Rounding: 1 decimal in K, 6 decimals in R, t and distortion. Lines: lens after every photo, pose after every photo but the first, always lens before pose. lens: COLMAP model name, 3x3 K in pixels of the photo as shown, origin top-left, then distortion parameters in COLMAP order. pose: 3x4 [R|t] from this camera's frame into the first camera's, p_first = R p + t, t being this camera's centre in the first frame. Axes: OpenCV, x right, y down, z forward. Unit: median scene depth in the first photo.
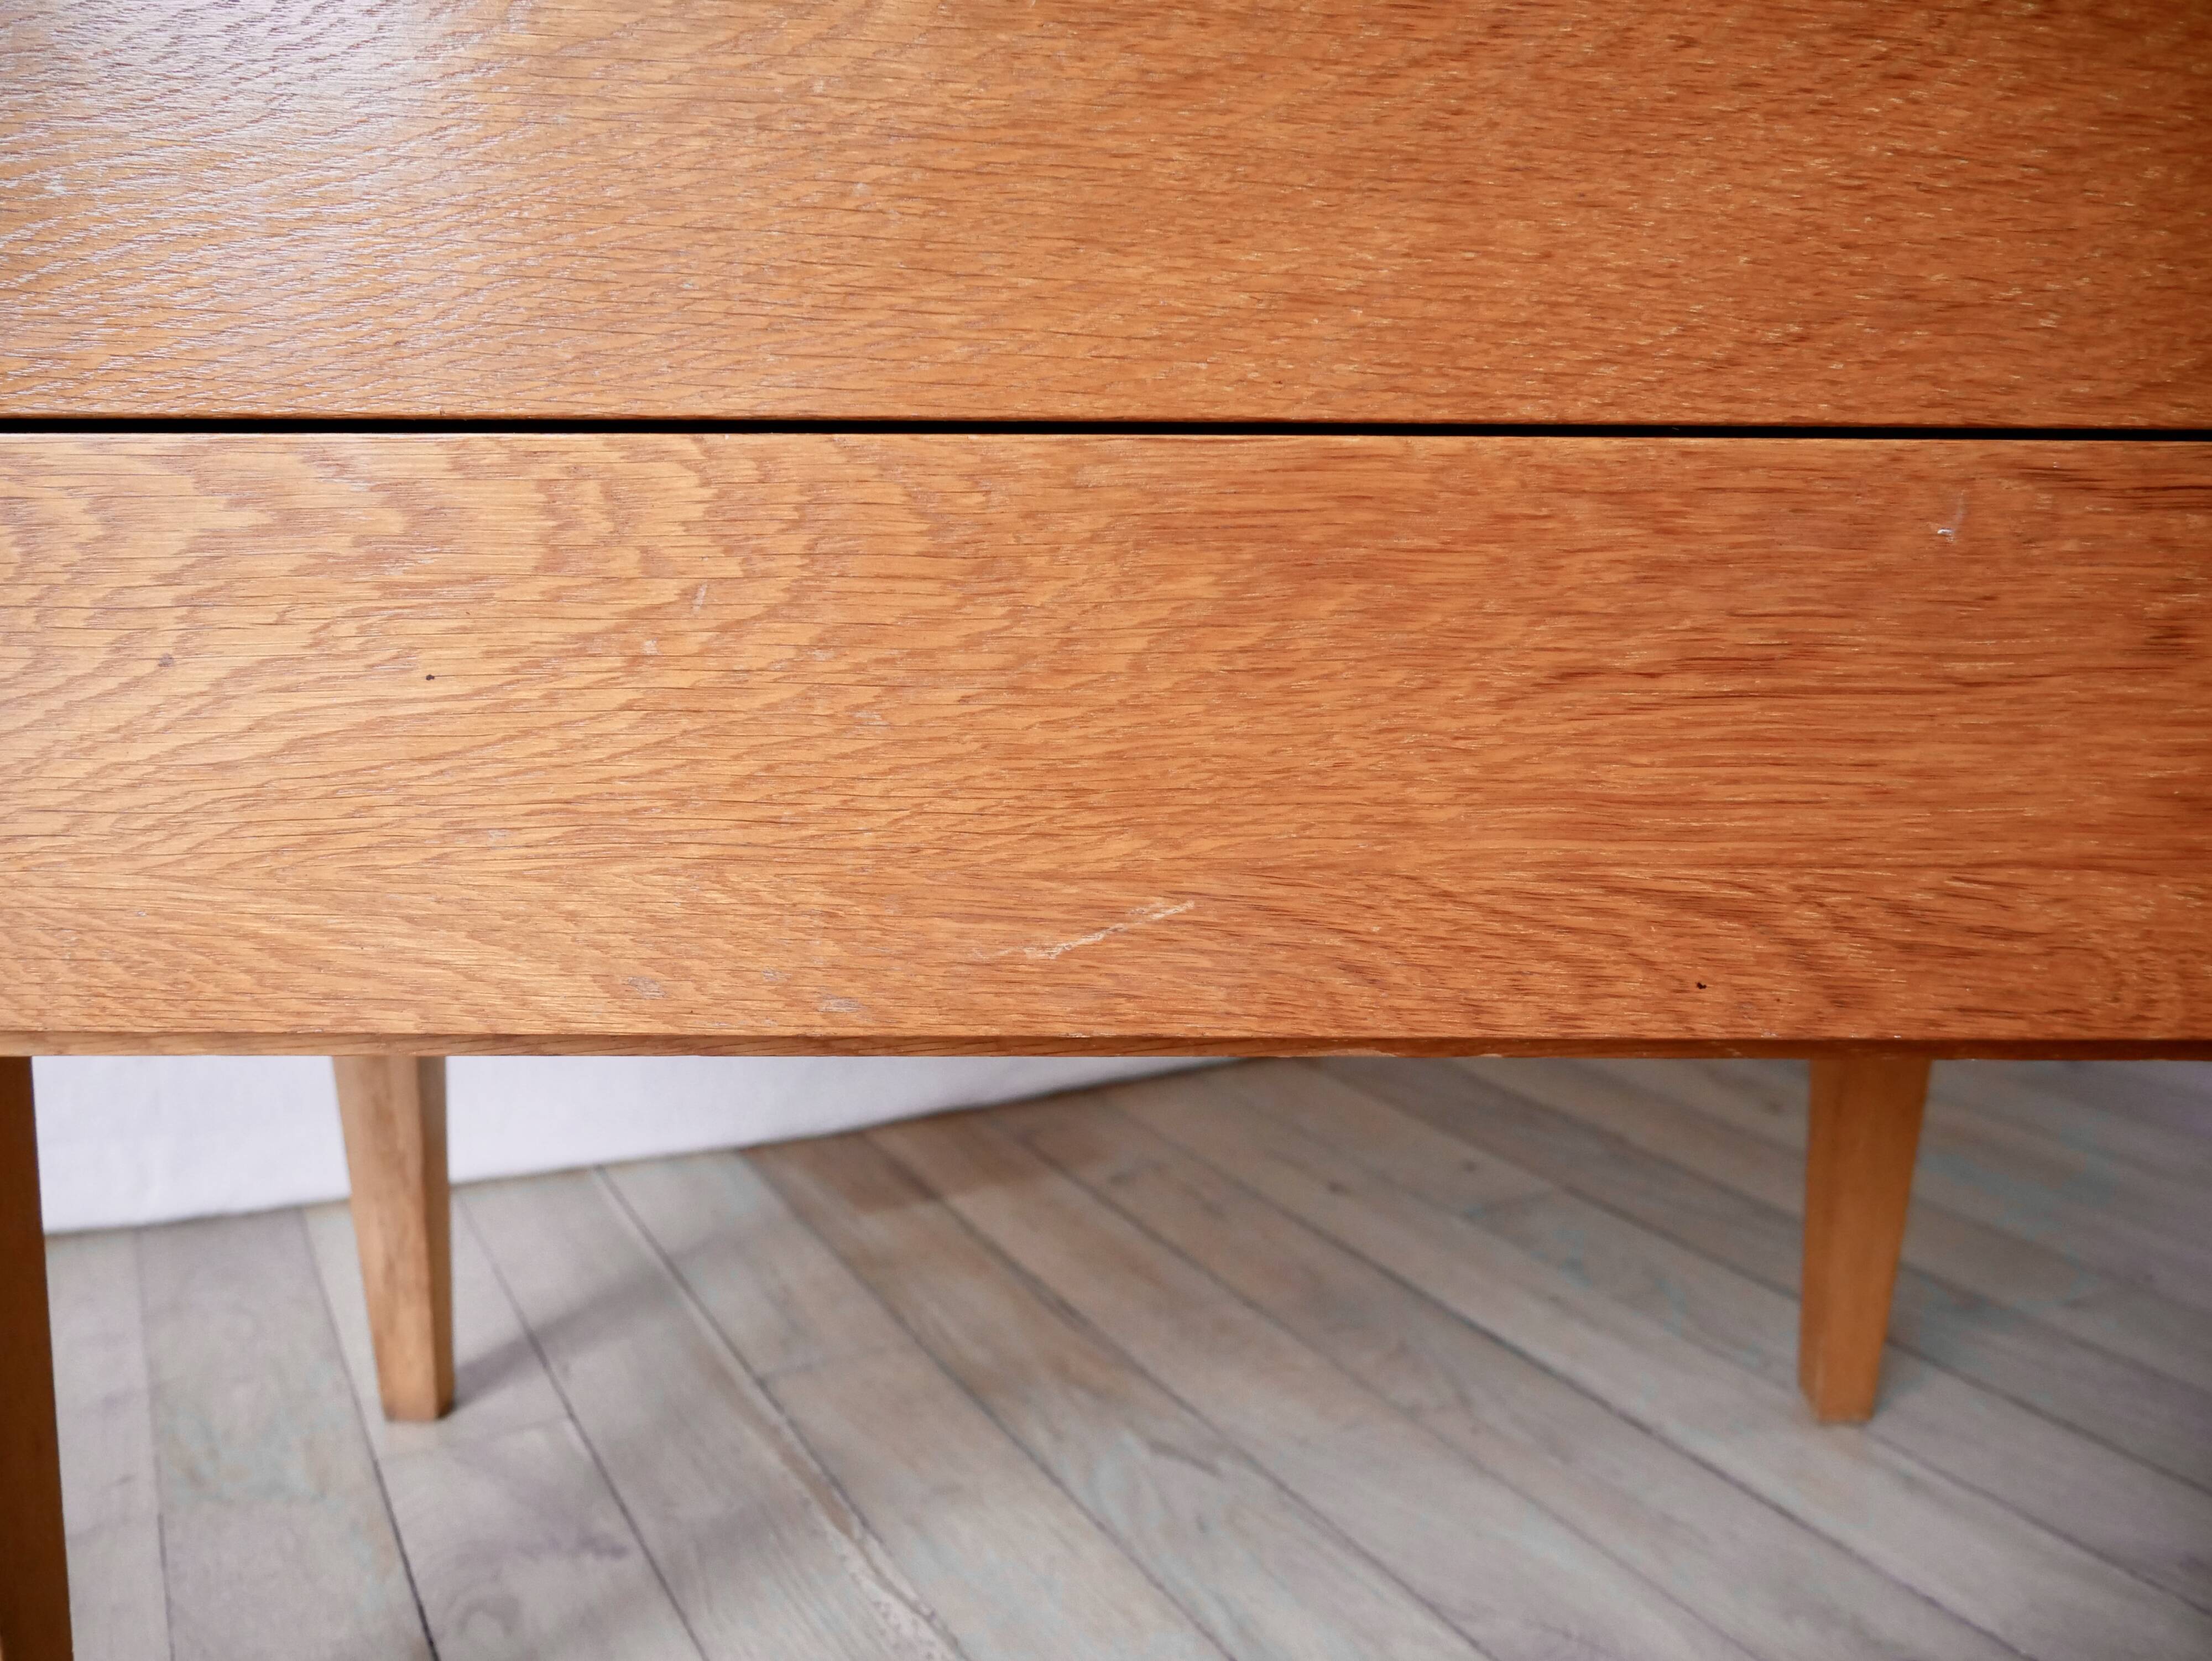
lens RADIAL K [[1827.9, 0, 1095.7], [0, 1827.9, 833.4], [0, 0, 1]] dist [-0.029622, 0.011172]
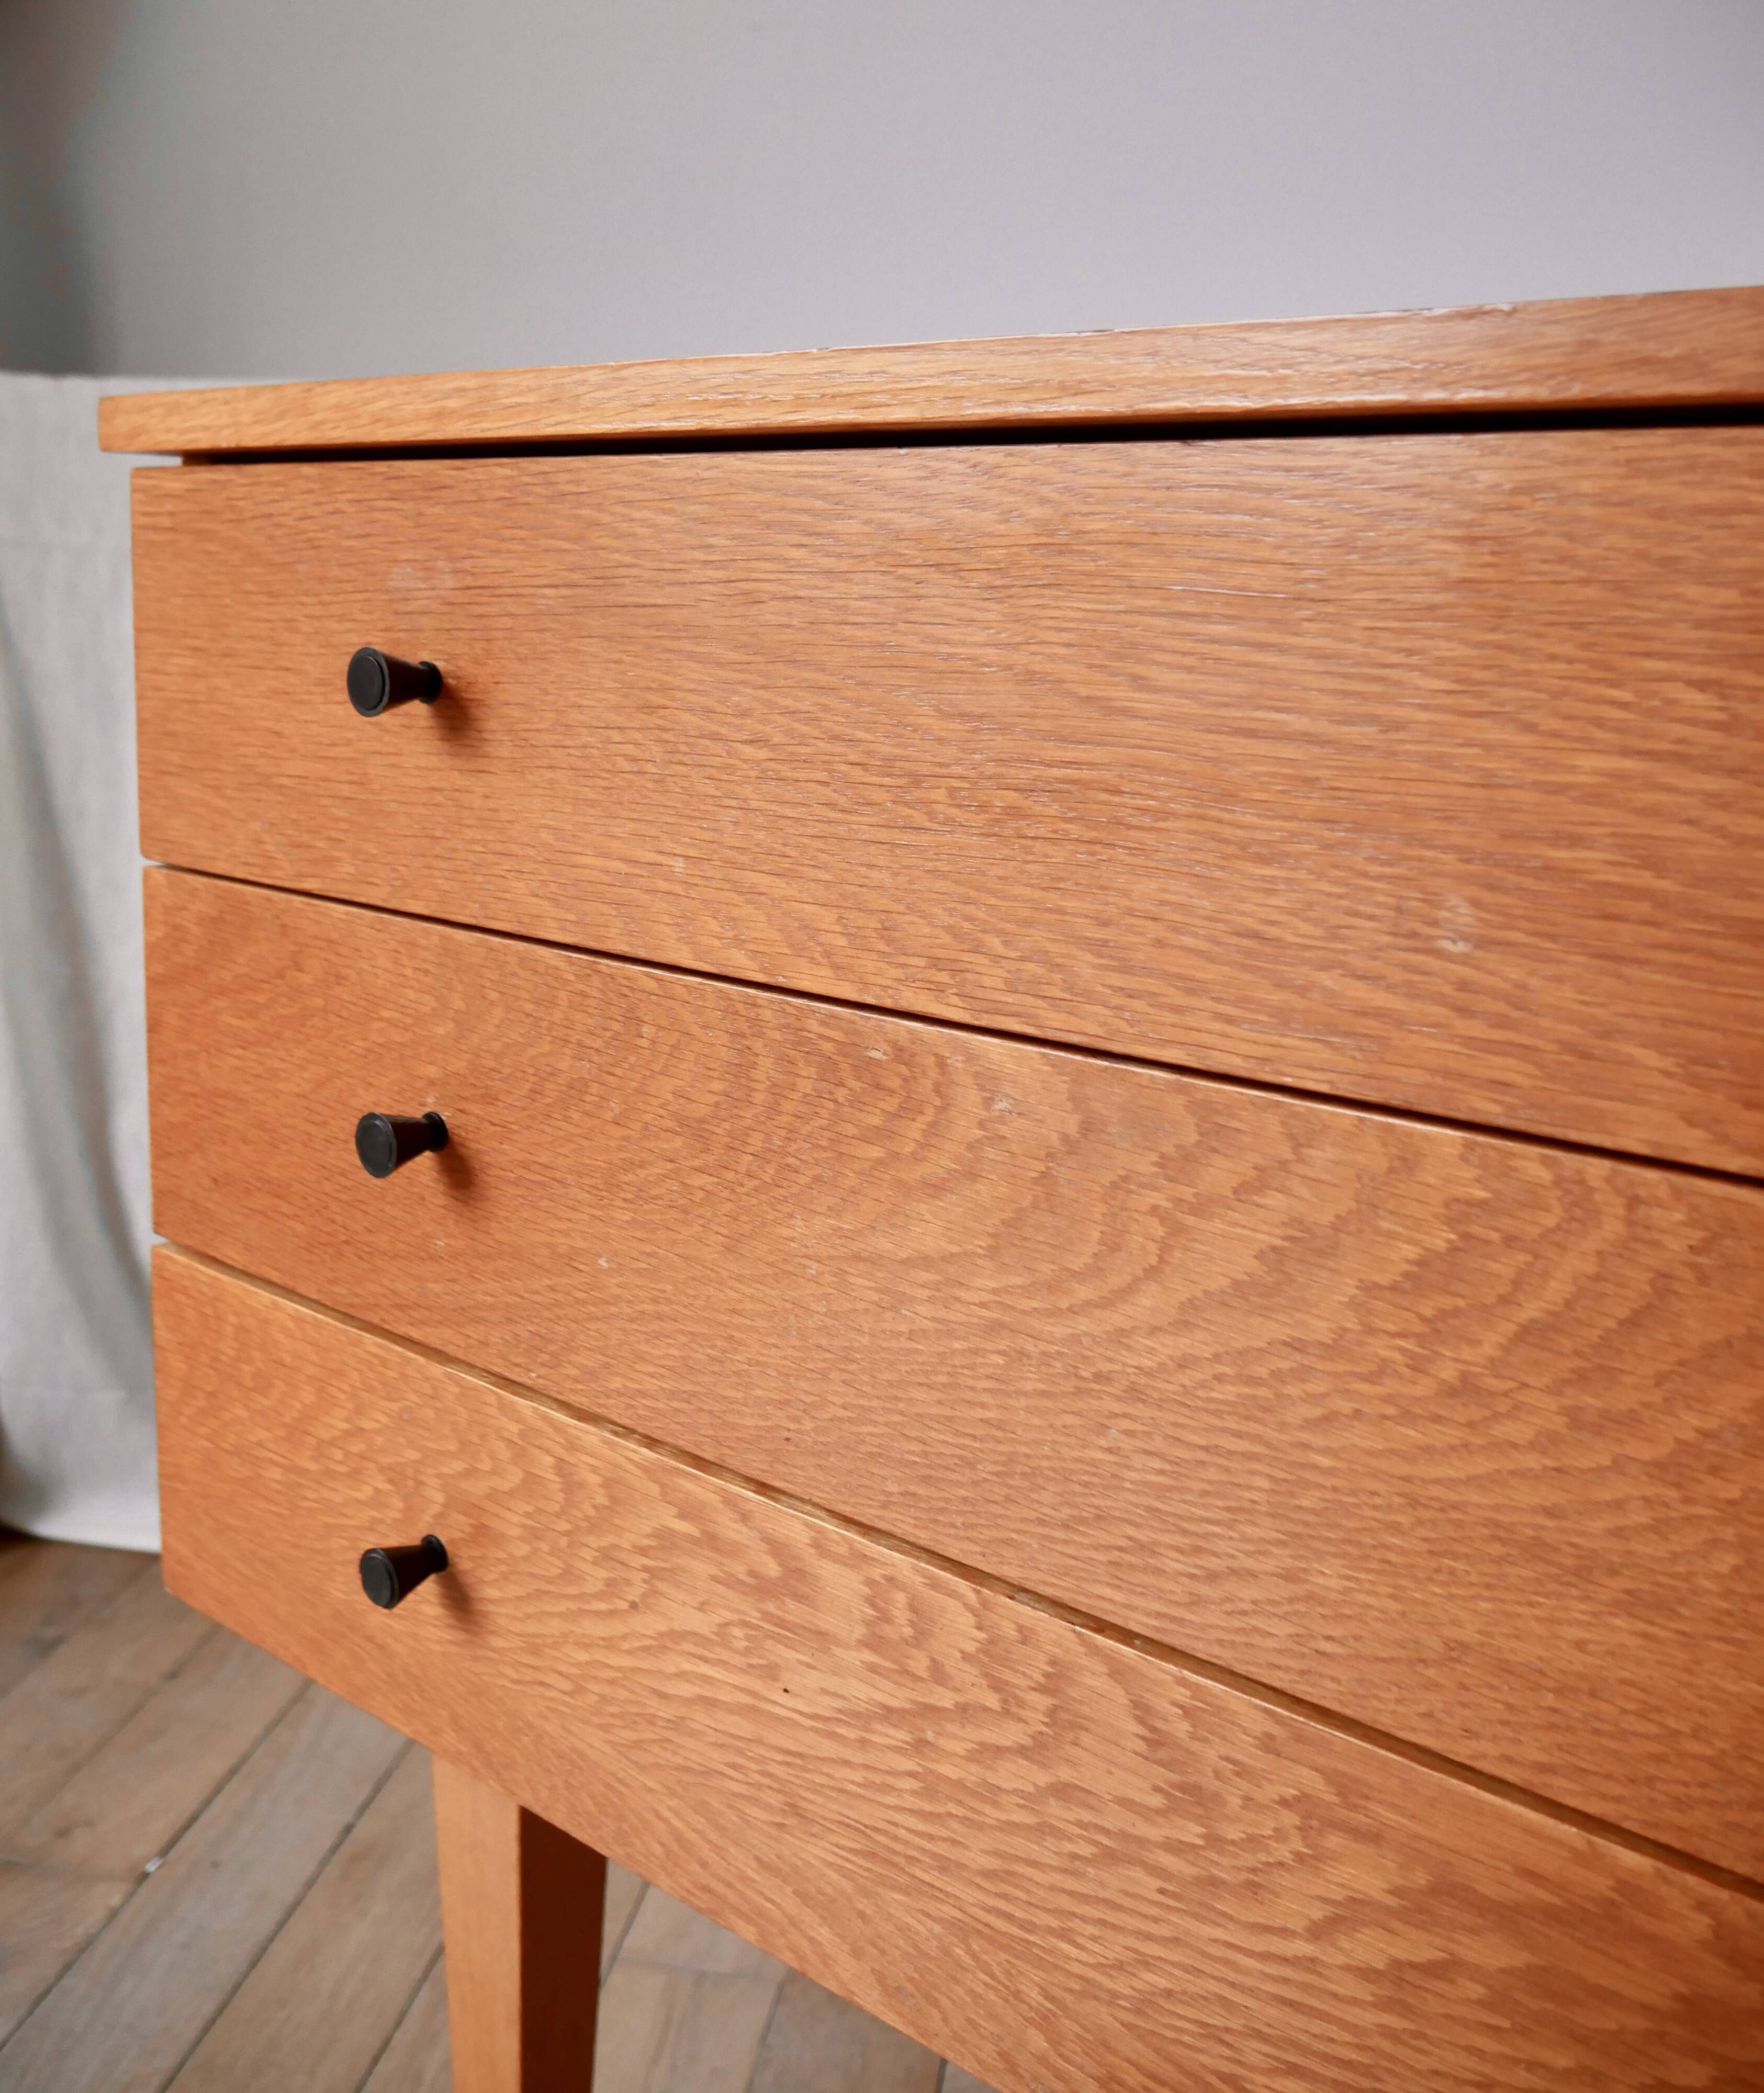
lens RADIAL K [[1958.3, 0, 883.1], [0, 1958.3, 899.6], [0, 0, 1]] dist [-0.026350, 0.001706]
pose [[0.784074, 0.116314, -0.609671, 0.425267], [-0.148560, 0.988901, -0.002393, -0.619598], [0.602625, 0.092449, 0.792651, -0.053977]]
